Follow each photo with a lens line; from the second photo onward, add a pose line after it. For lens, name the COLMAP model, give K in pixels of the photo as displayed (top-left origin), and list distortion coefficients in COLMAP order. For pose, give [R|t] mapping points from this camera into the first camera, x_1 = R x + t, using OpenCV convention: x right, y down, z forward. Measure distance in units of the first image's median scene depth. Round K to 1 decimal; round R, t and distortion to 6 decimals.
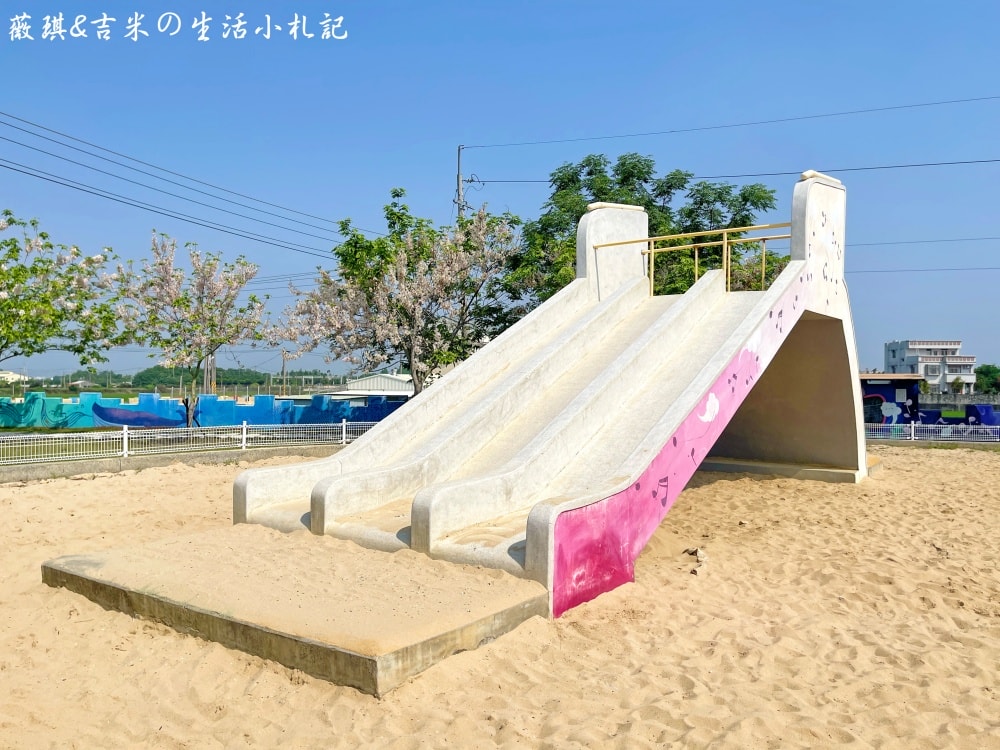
lens RADIAL K [[730.5, 0, 500.9], [0, 730.5, 376.8], [0, 0, 1]] dist [0.007942, 0.001654]
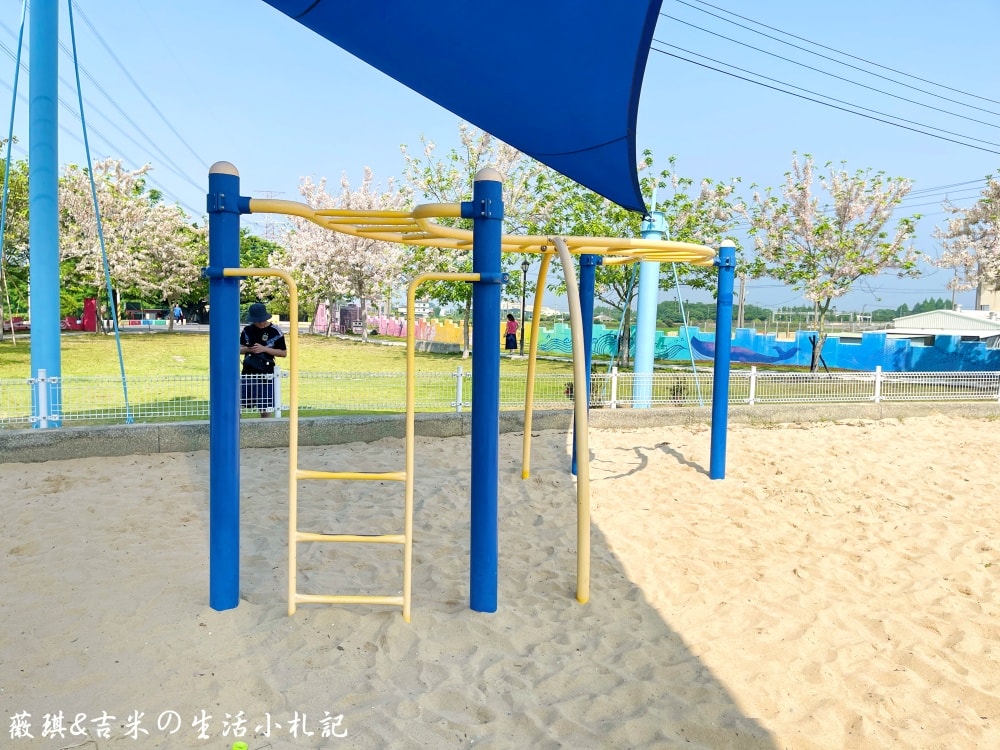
lens RADIAL K [[730.5, 0, 496.0], [0, 730.5, 375.9], [0, 0, 1]] dist [0.007942, 0.001654]
pose [[0.798094, 0.057741, -0.599759, -0.161164], [-0.005924, 0.996101, 0.088016, 0.001776], [0.602503, -0.066692, 0.795325, 0.015144]]
